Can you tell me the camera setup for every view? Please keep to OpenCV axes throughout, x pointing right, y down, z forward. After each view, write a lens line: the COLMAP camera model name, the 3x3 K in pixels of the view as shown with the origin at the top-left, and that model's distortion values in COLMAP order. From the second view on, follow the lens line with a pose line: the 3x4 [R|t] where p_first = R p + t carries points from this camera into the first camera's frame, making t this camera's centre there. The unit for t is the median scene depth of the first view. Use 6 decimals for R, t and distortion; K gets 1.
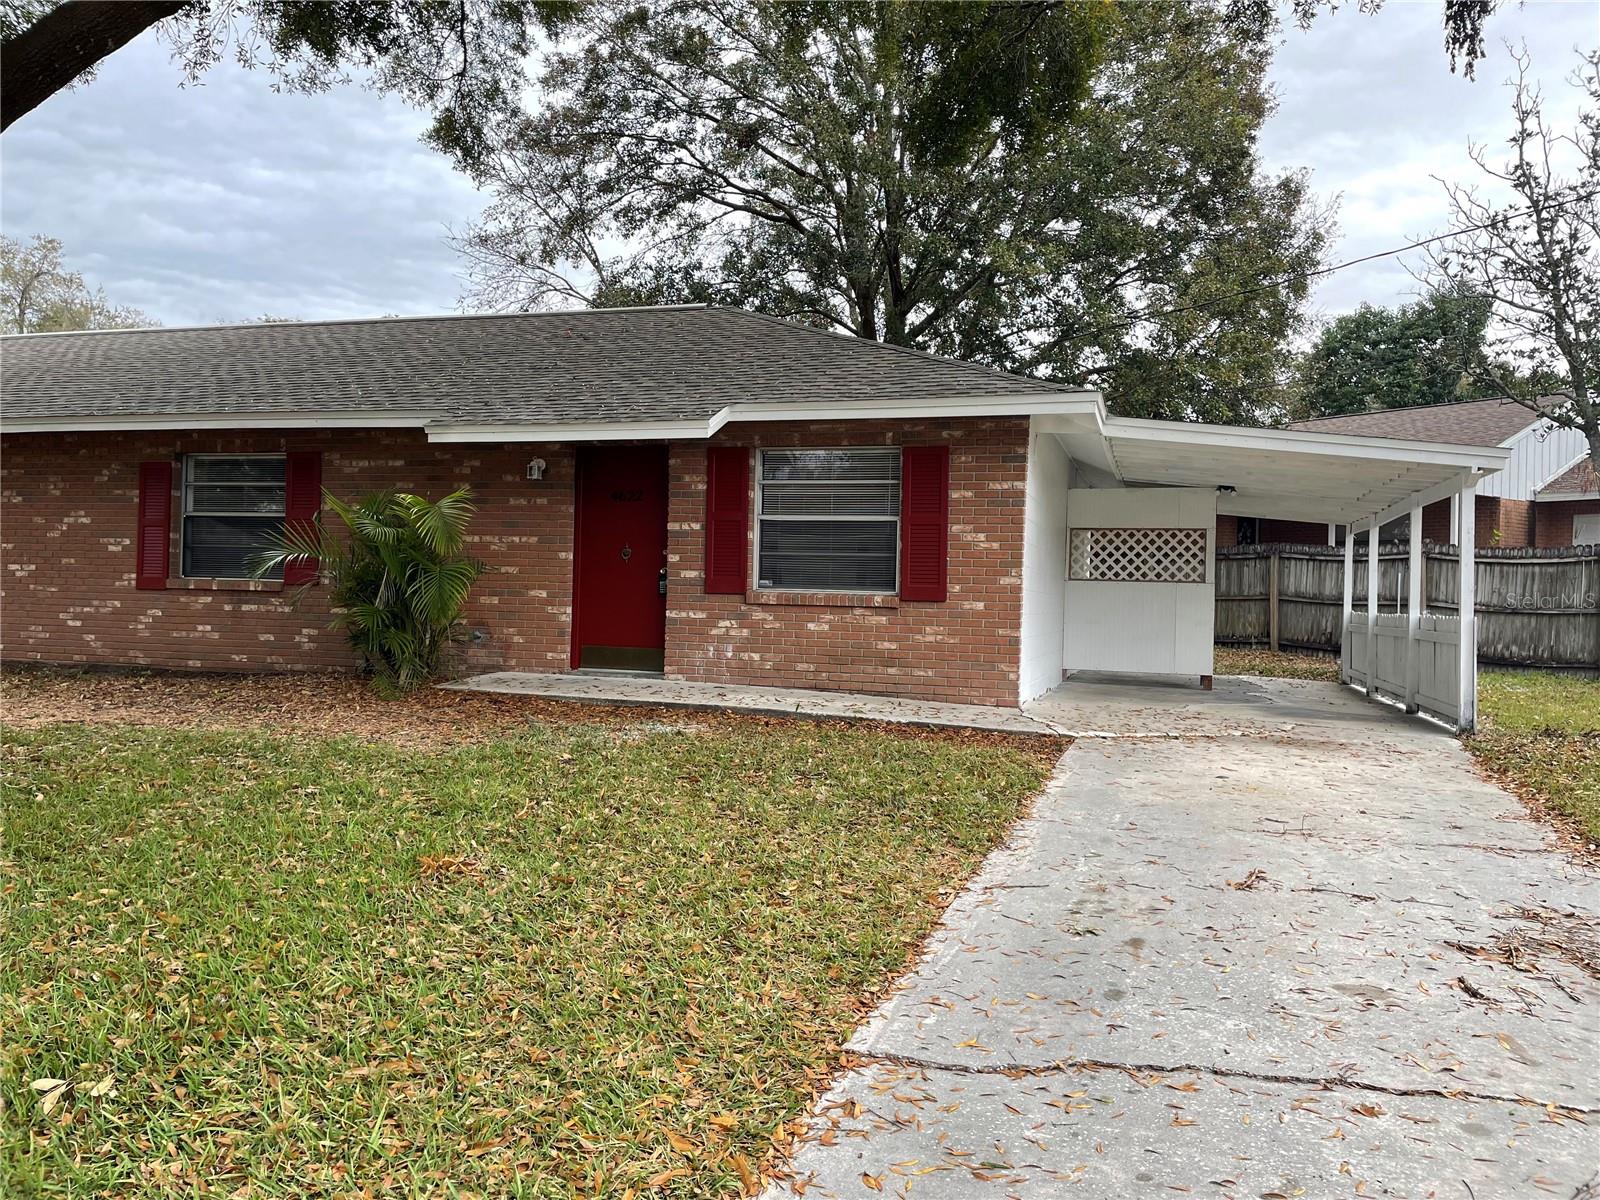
lens RADIAL K [[1201.7, 0, 798.7], [0, 1201.7, 599.9], [0, 0, 1]] dist [0.010759, 0.000762]
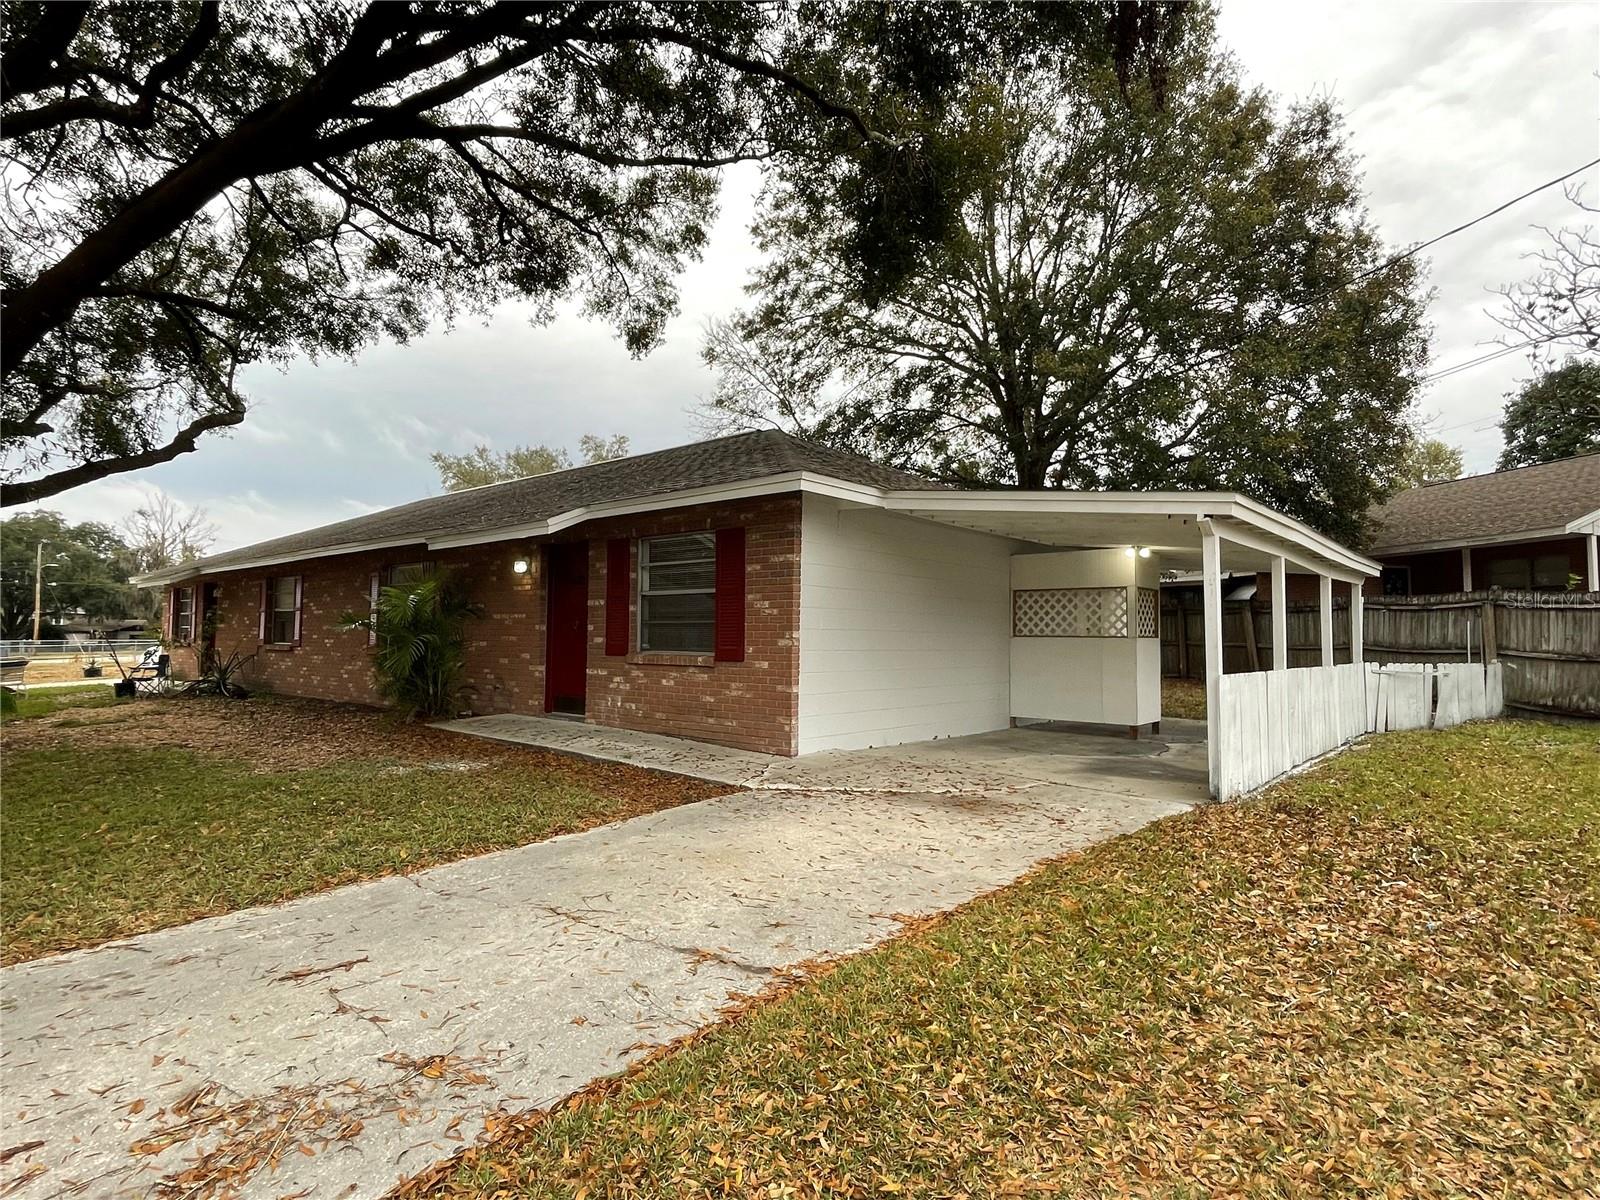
lens RADIAL K [[865.7, 0, 800.5], [0, 865.7, 595.3], [0, 0, 1]] dist [0.002223, 0.000409]
pose [[0.924750, -0.036294, -0.378840, 0.455471], [0.012317, 0.997775, -0.065524, -0.006075], [0.380375, 0.055927, 0.923140, 0.232459]]
